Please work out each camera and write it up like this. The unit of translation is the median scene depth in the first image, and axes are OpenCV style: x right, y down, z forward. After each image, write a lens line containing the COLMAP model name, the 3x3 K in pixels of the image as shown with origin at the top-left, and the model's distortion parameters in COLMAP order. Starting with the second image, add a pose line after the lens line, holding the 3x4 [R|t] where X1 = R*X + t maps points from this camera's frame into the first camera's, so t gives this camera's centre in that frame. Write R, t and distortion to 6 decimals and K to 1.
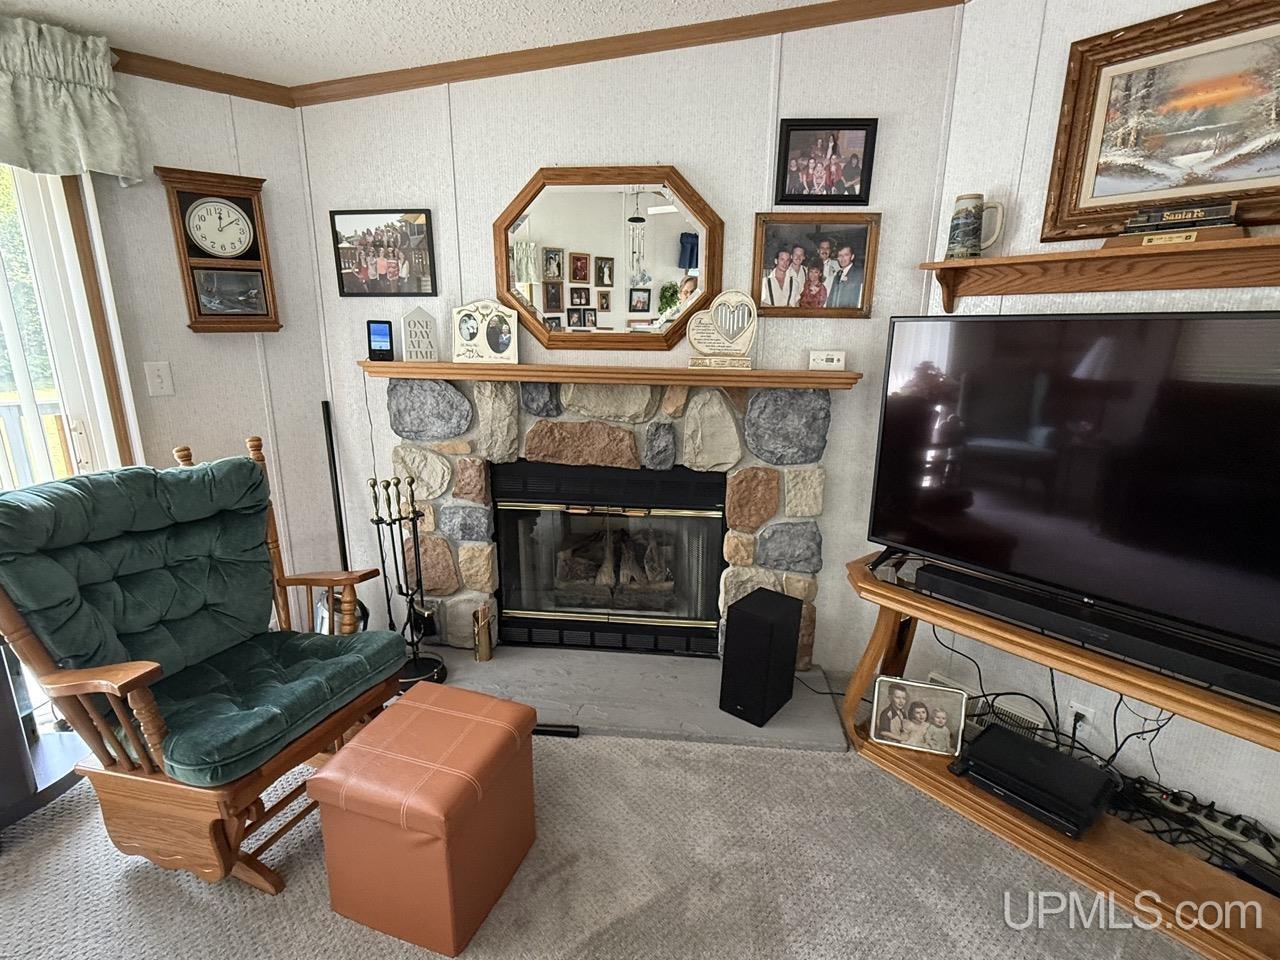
lens RADIAL K [[613.0, 0, 642.3], [0, 613.0, 482.0], [0, 0, 1]] dist [0.003748, -0.001734]
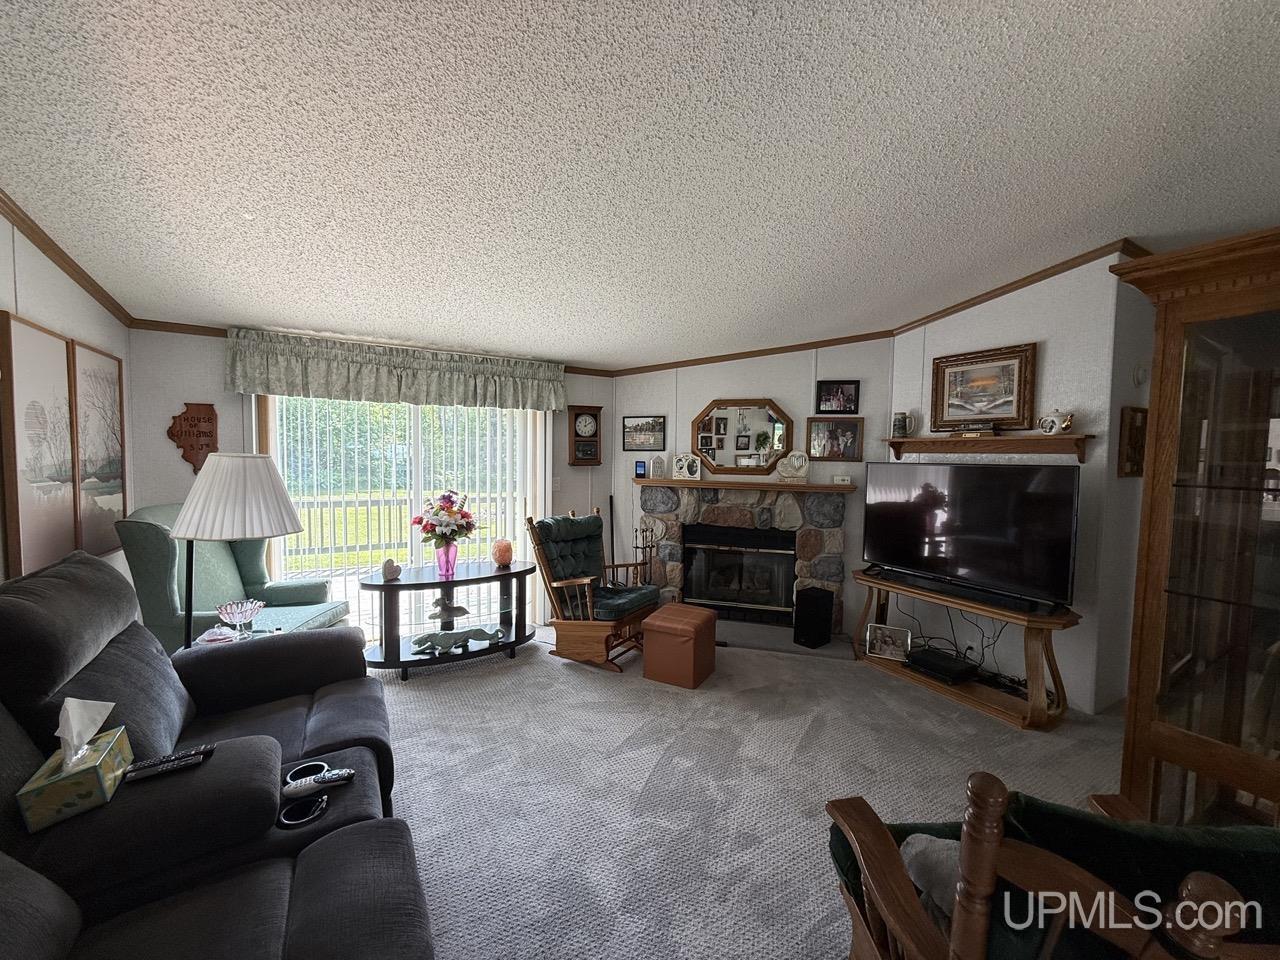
lens RADIAL K [[508.4, 0, 644.4], [0, 508.4, 478.8], [0, 0, 1]] dist [0.001326, 0.000016]
pose [[0.984933, 0.012264, -0.172503, -0.083146], [-0.046254, 0.979825, -0.194434, 0.182332], [0.166638, 0.199483, 0.965628, -0.873991]]
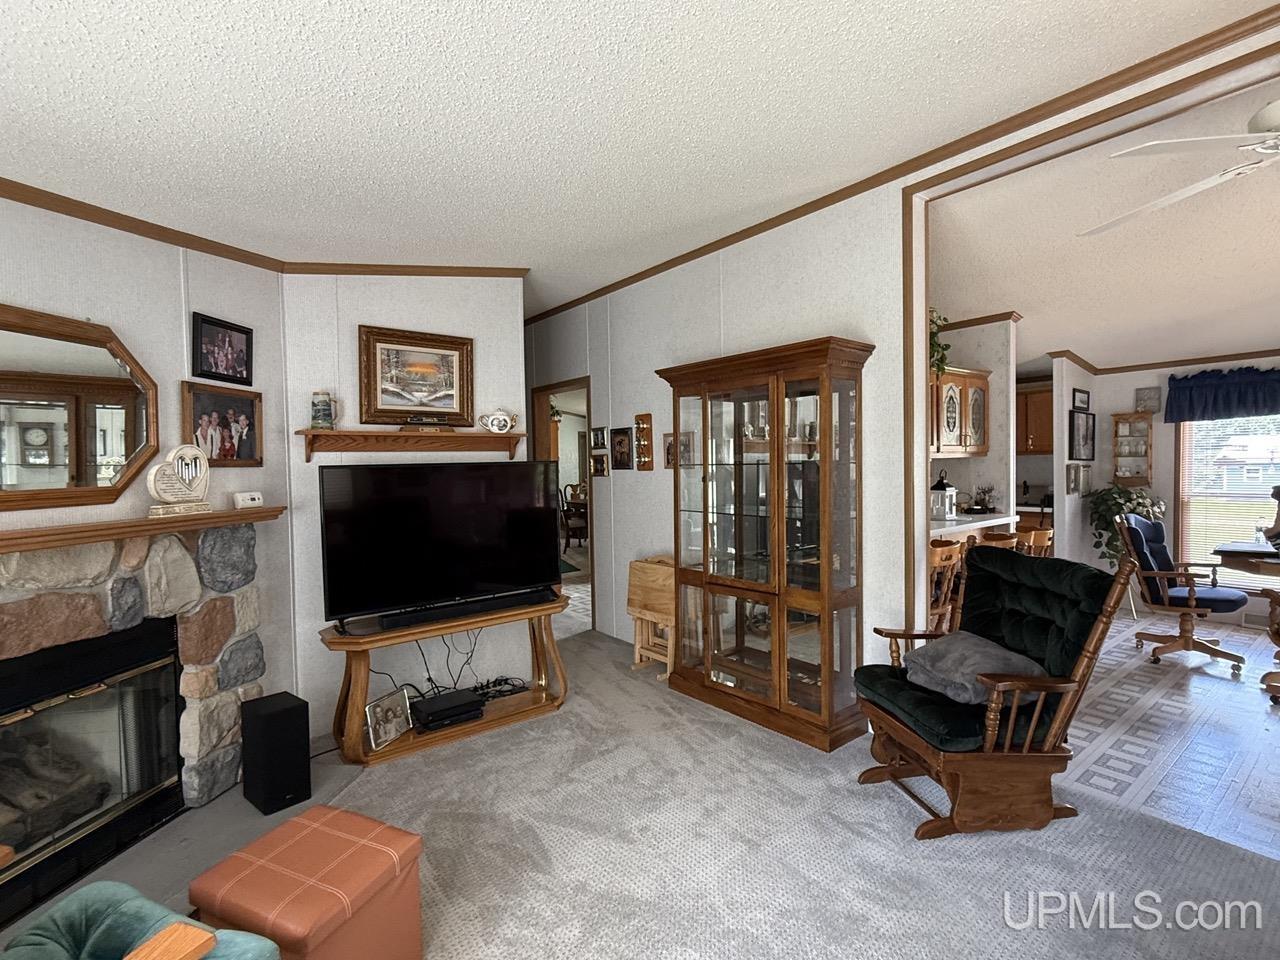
lens RADIAL K [[613.0, 0, 645.9], [0, 613.0, 477.8], [0, 0, 1]] dist [0.003748, -0.001734]
pose [[0.026274, -0.039212, 0.998885, -0.921286], [0.256714, 0.965985, 0.031168, -0.071049], [-0.966130, 0.255609, 0.035446, 0.155251]]
